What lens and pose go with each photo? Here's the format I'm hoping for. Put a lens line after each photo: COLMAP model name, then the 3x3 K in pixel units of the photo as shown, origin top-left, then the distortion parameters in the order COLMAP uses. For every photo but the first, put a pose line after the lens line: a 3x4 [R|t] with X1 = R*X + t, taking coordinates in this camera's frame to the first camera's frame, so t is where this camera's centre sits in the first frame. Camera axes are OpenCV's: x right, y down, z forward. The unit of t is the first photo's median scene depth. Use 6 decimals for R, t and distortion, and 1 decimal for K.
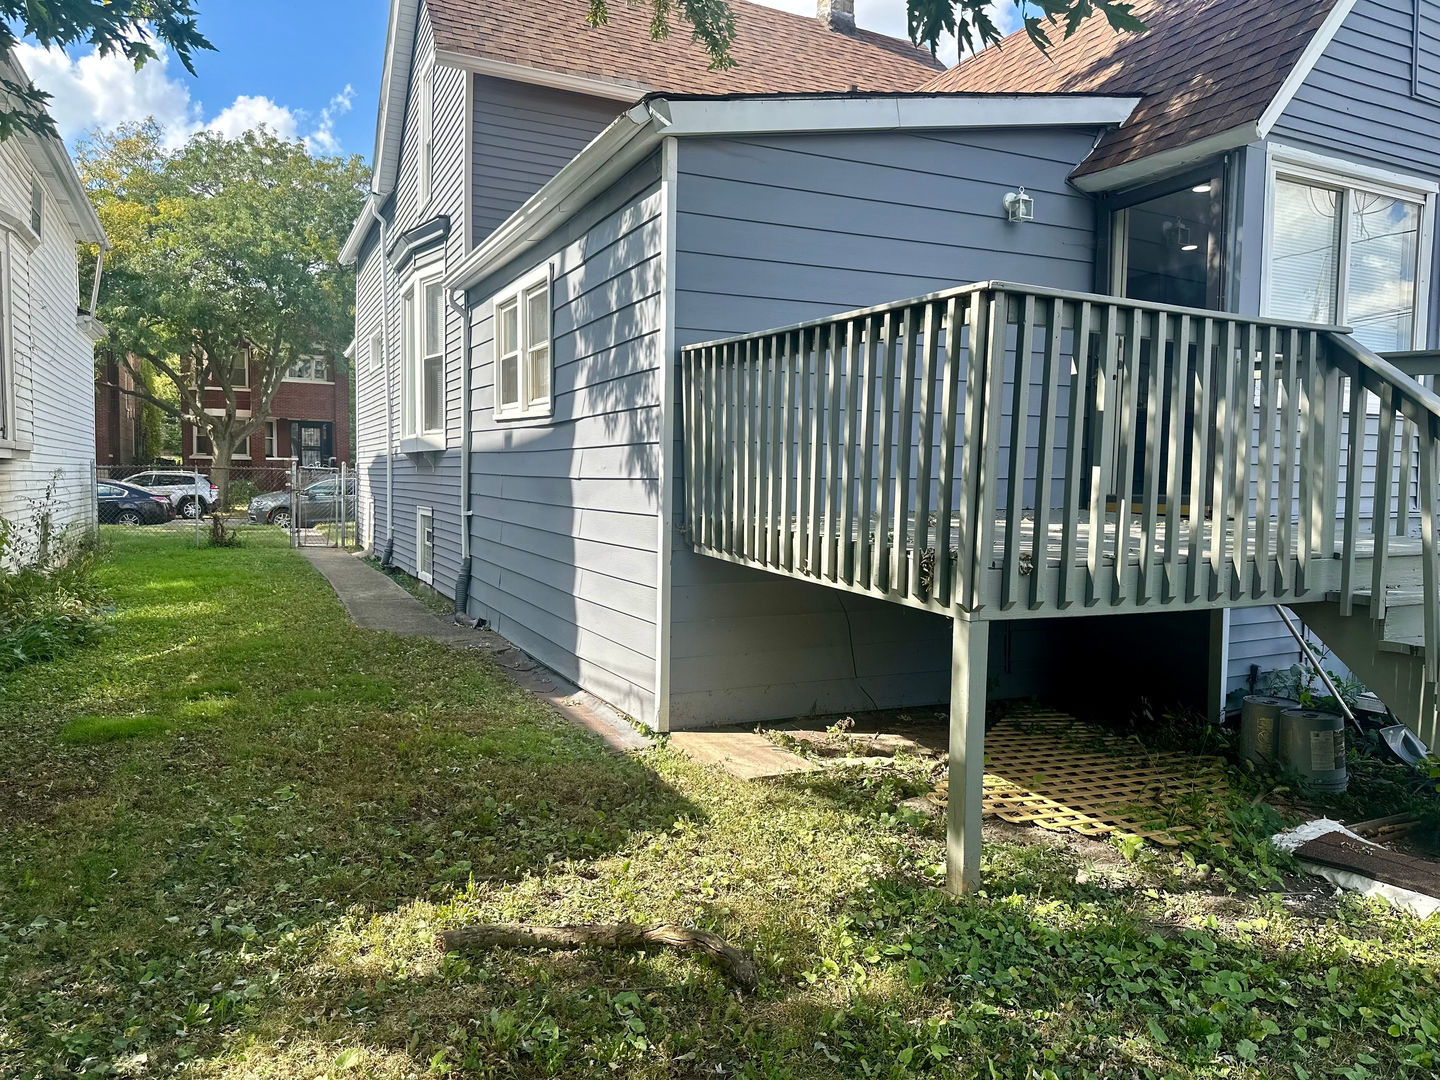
lens RADIAL K [[1014.1, 0, 720.0], [0, 1014.1, 540.0], [0, 0, 1]] dist [0.080688, -0.099924]
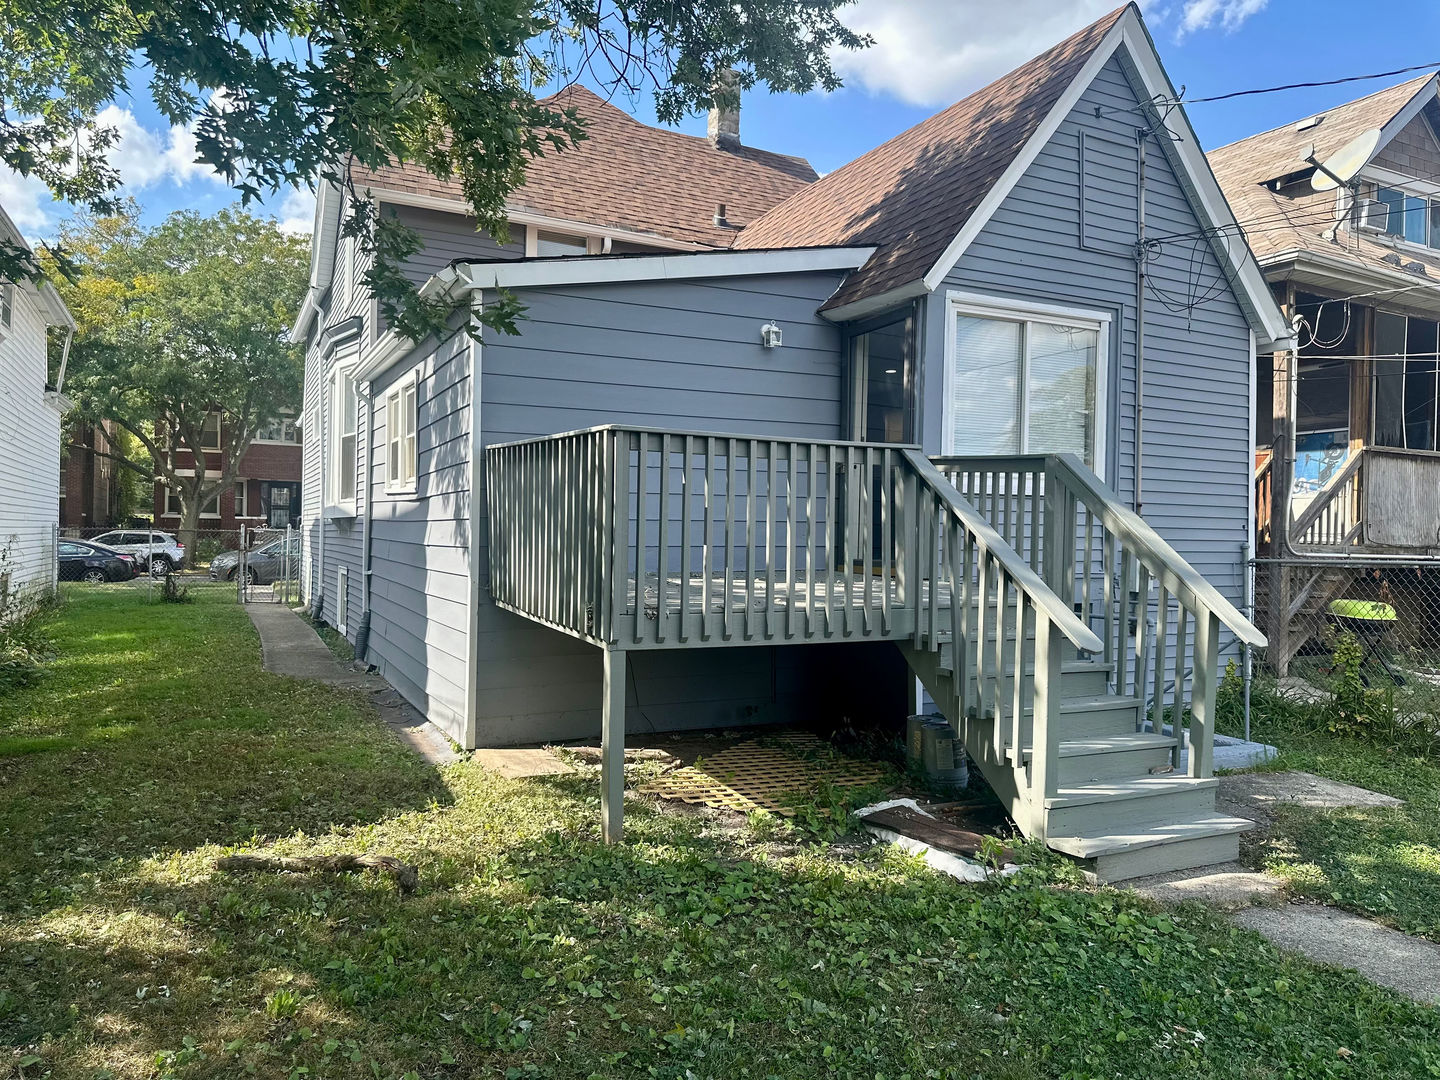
lens RADIAL K [[1014.1, 0, 720.0], [0, 1014.1, 540.0], [0, 0, 1]] dist [0.080688, -0.099924]
pose [[0.999913, -0.000189, 0.013223, 0.174345], [0.000903, 0.998537, -0.054072, -0.000153], [-0.013194, 0.054079, 0.998449, -0.209265]]
